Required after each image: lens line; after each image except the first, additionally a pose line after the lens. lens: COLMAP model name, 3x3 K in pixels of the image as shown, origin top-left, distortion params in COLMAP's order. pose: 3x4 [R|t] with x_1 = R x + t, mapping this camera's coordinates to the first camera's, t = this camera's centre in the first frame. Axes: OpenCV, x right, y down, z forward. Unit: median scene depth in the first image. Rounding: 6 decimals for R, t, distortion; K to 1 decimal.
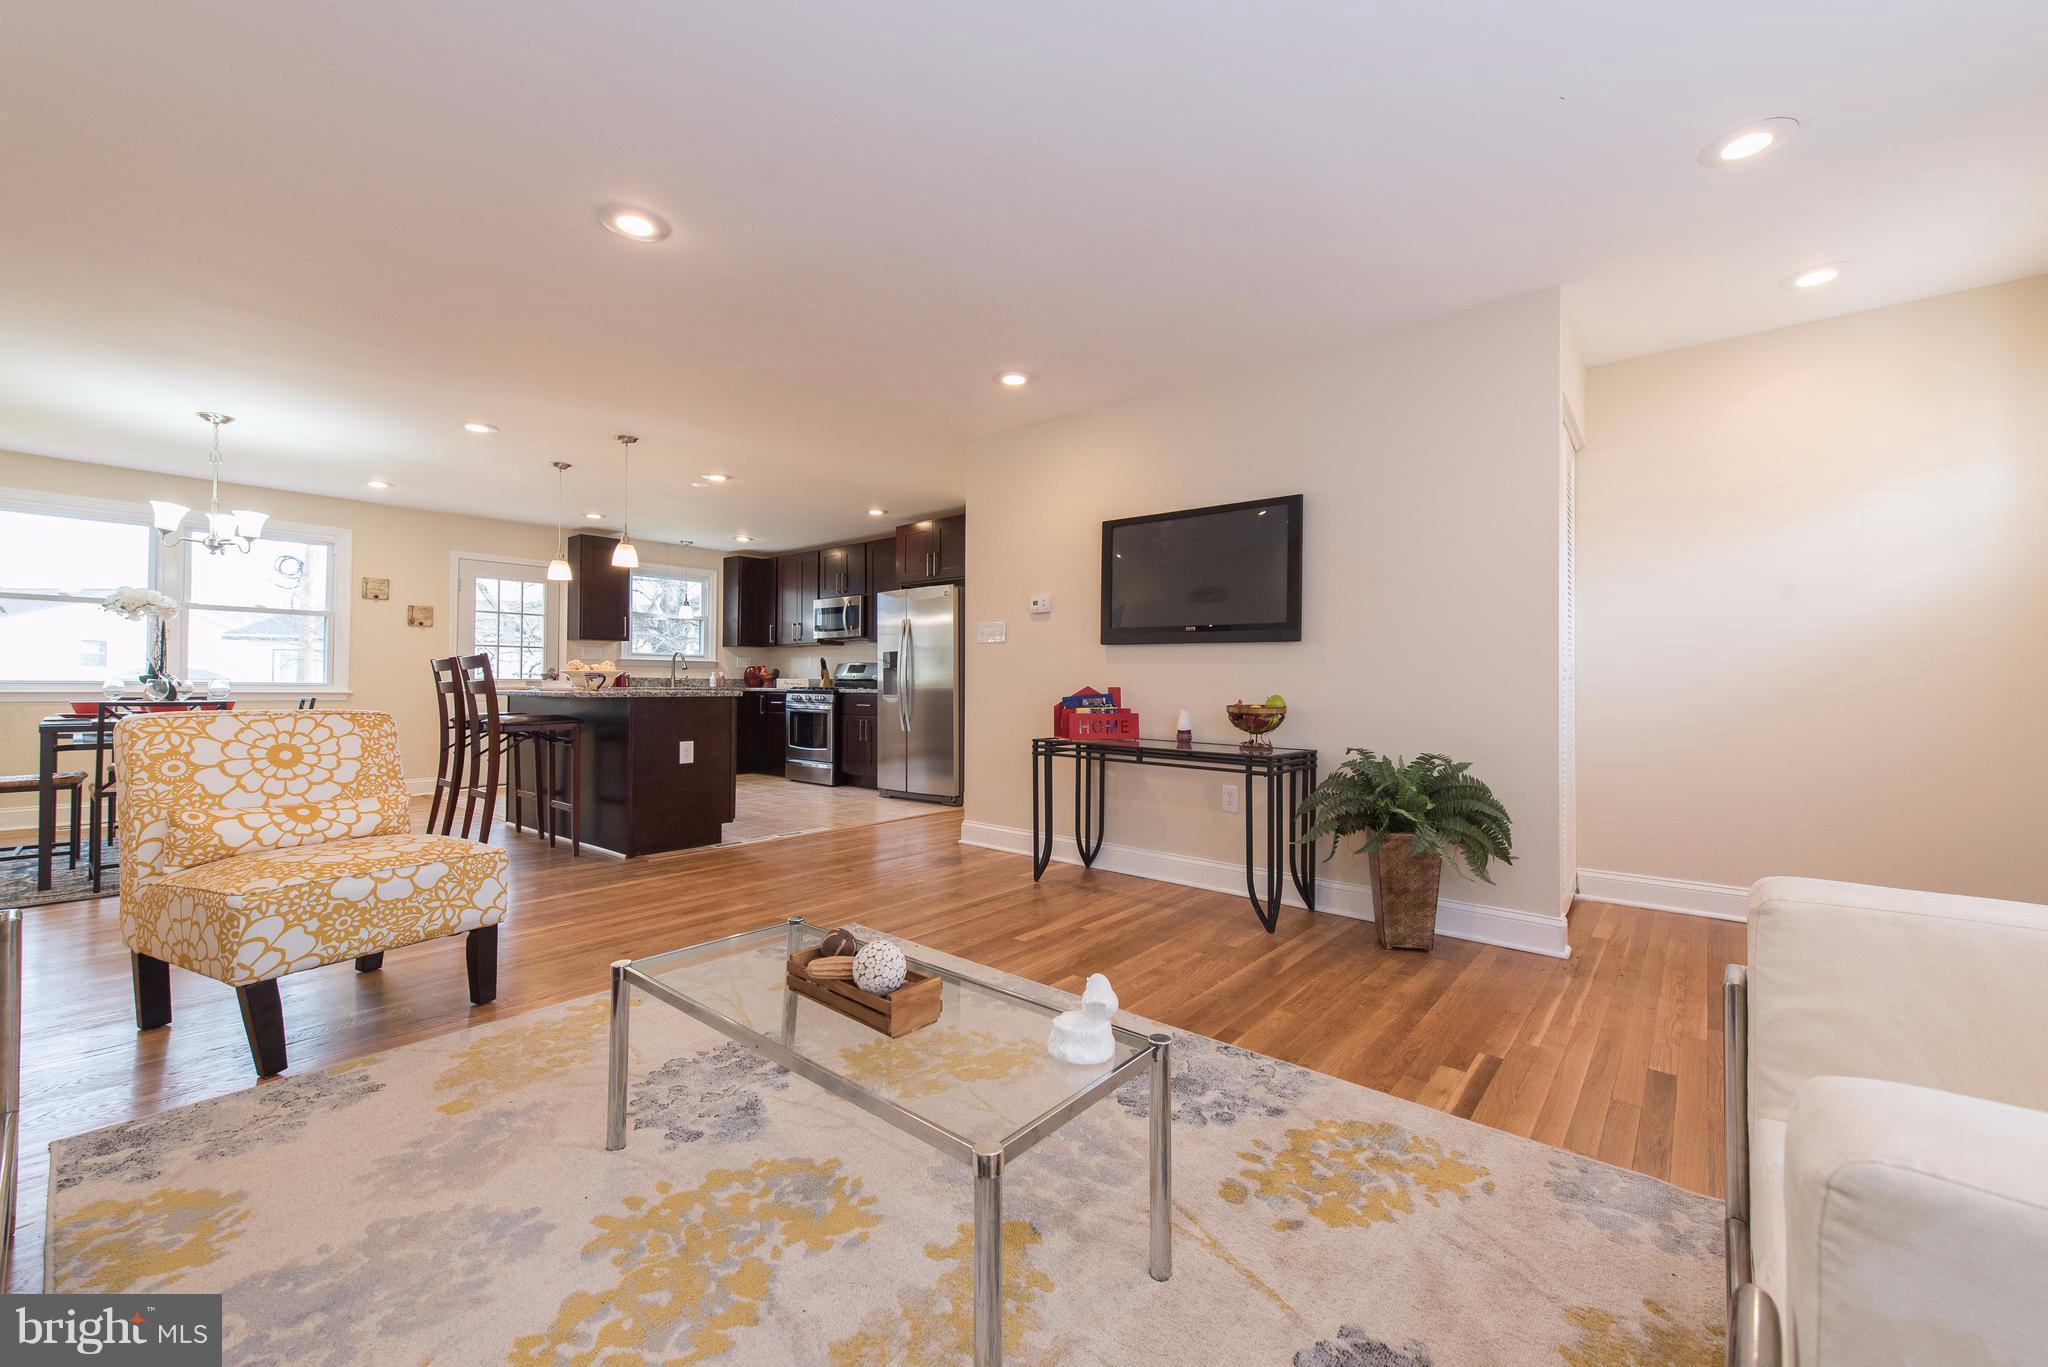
lens RADIAL K [[810.0, 0, 1029.5], [0, 810.0, 675.1], [0, 0, 1]] dist [0.008613, -0.002397]
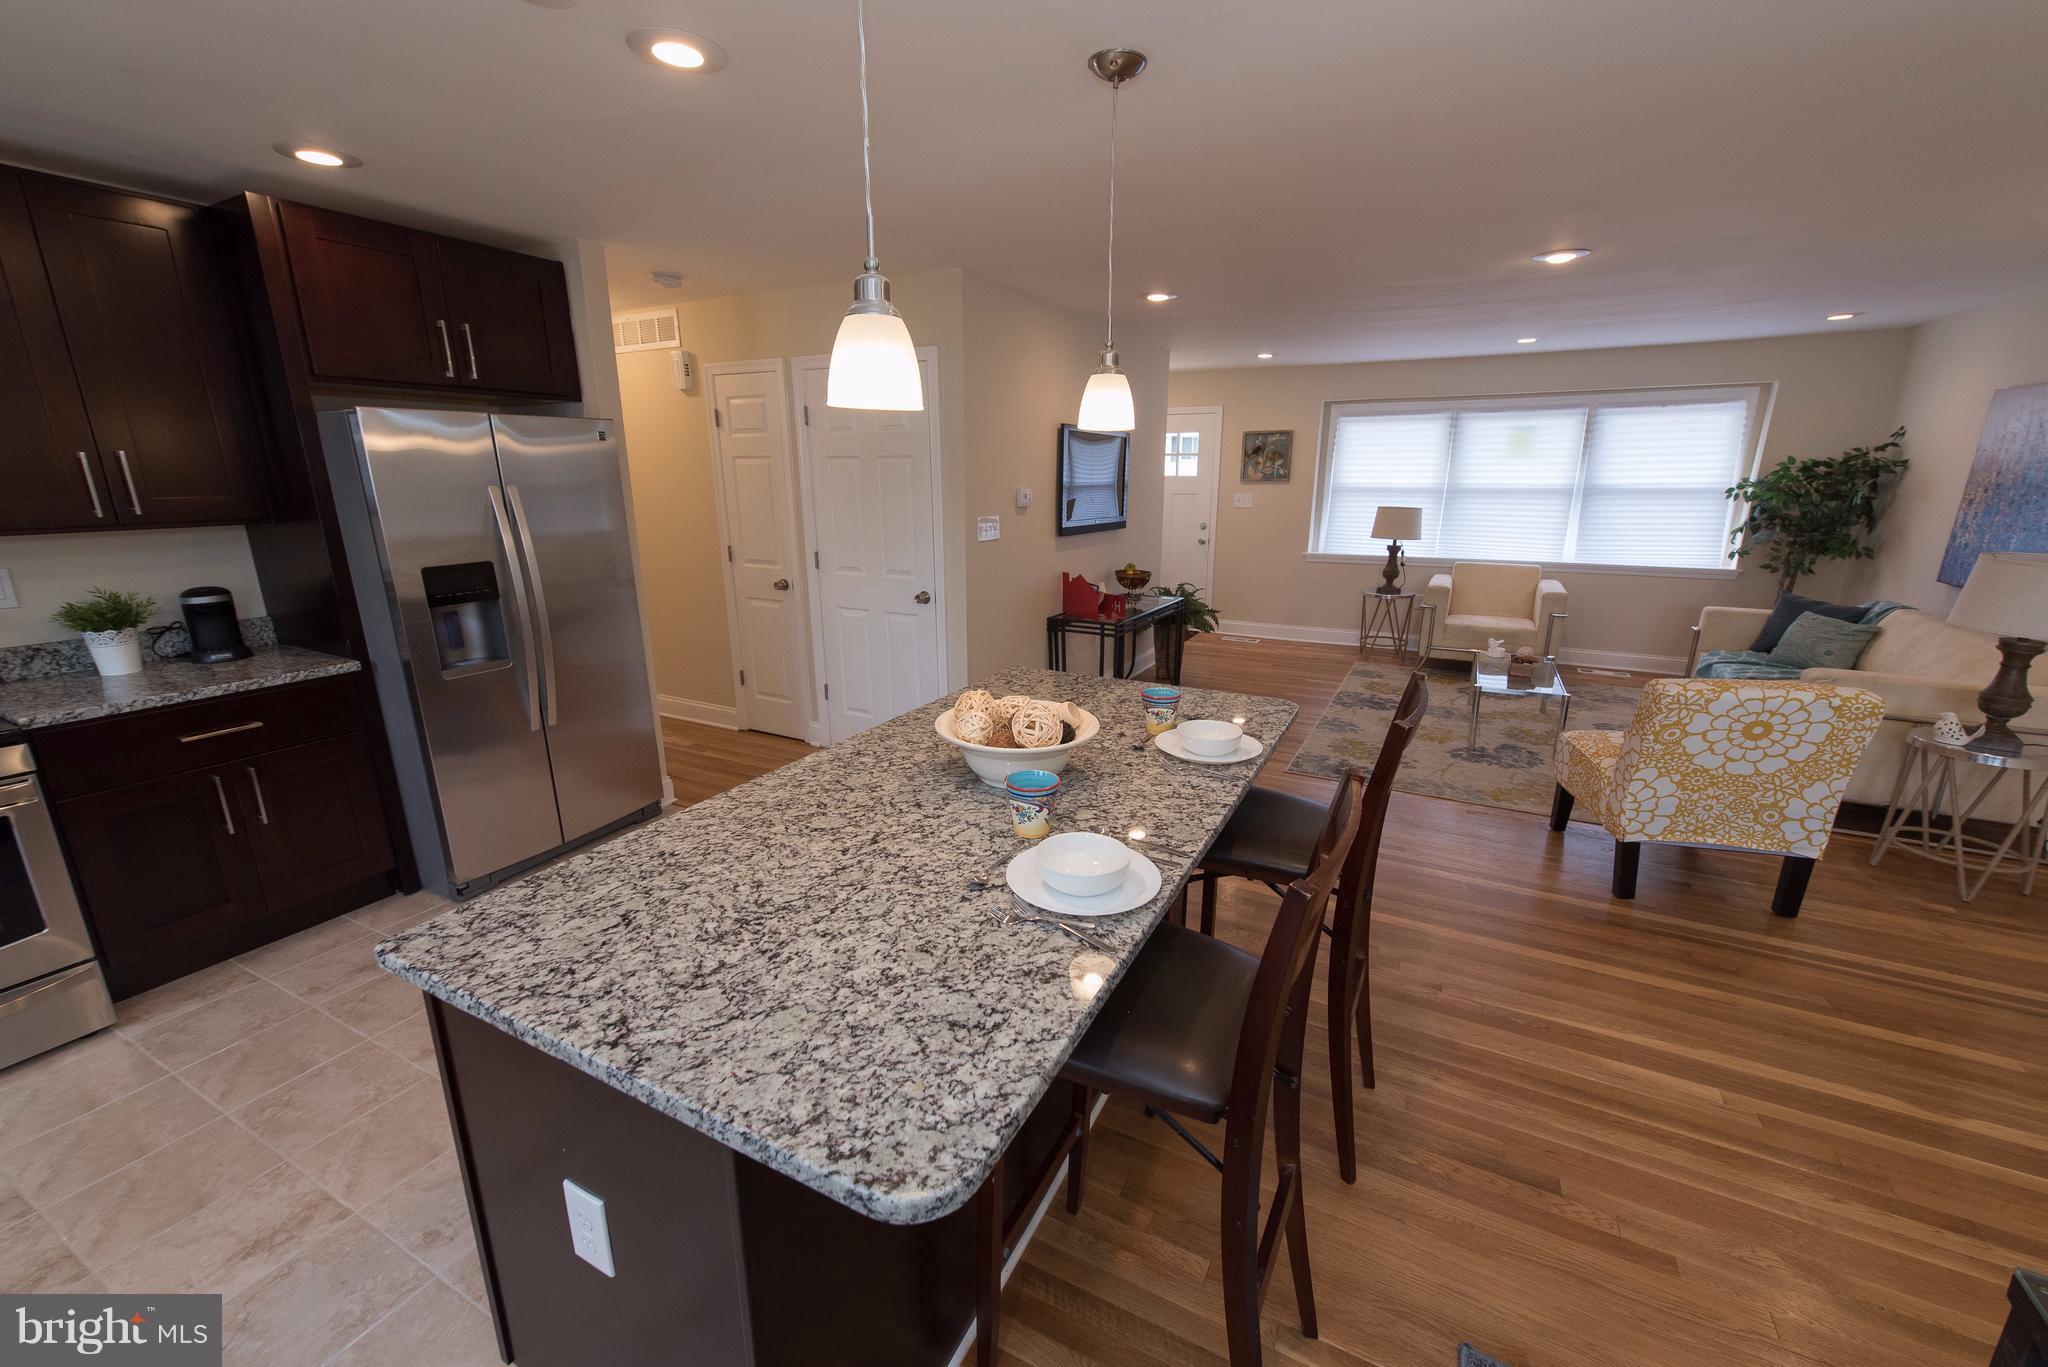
lens RADIAL K [[810.0, 0, 1031.9], [0, 810.0, 685.2], [0, 0, 1]] dist [0.008613, -0.002397]
pose [[-0.211238, -0.258000, 0.942770, -0.578539], [-0.014348, 0.965249, 0.260937, -0.074167], [-0.977329, 0.041593, -0.207599, 0.716953]]
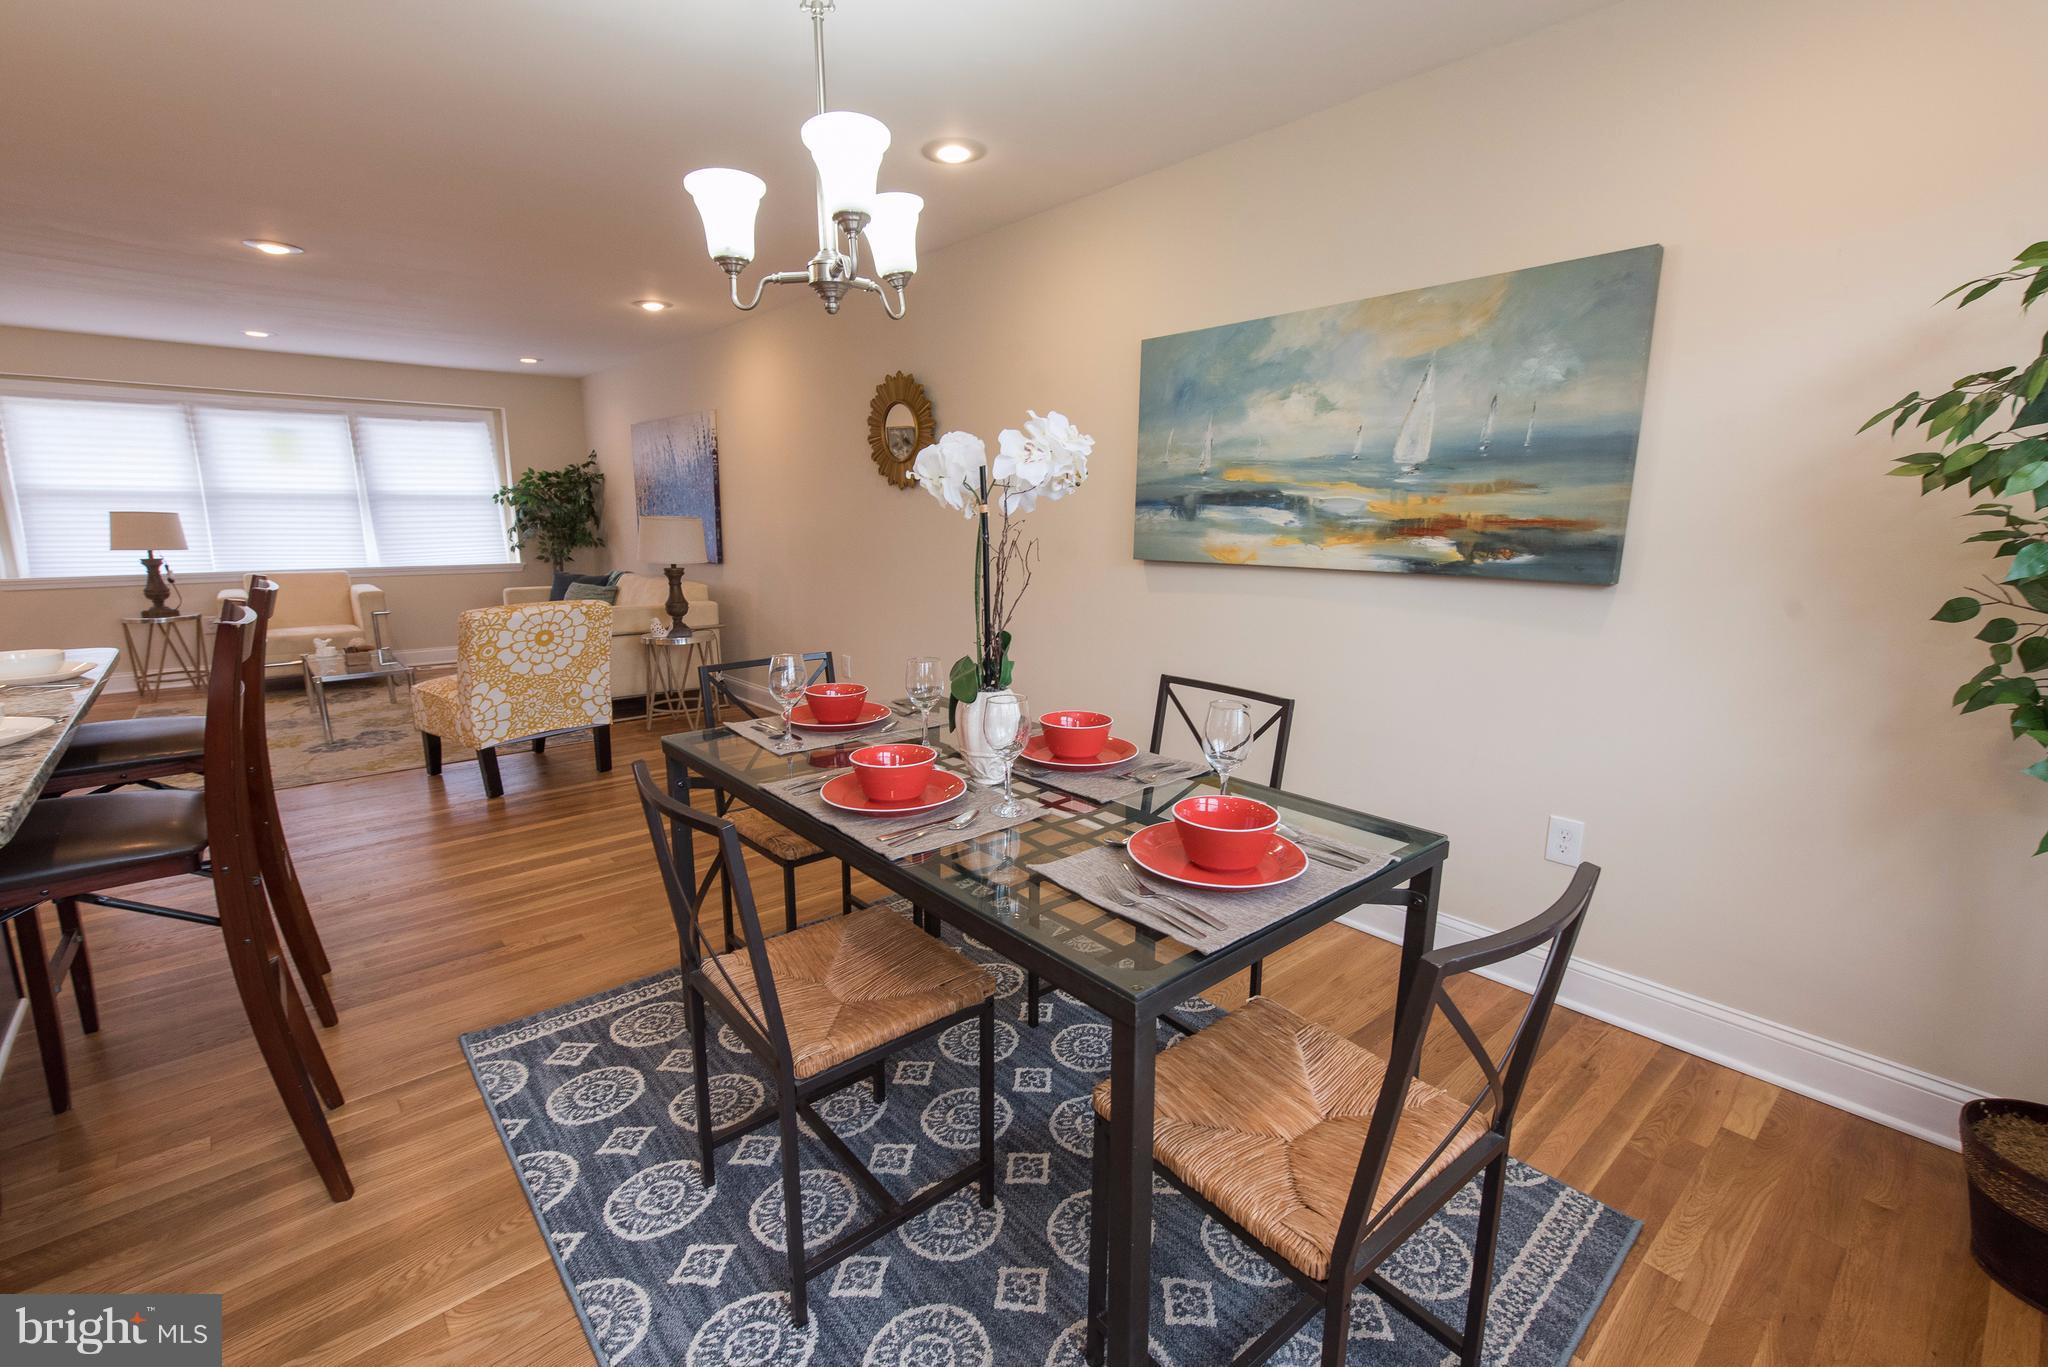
lens RADIAL K [[862.8, 0, 1022.7], [0, 862.8, 688.3], [0, 0, 1]] dist [0.003172, -0.002846]
pose [[-0.990192, -0.038814, 0.134217, -0.669953], [-0.013560, 0.982800, 0.184176, -0.034341], [-0.139057, 0.180550, -0.973686, 0.806086]]
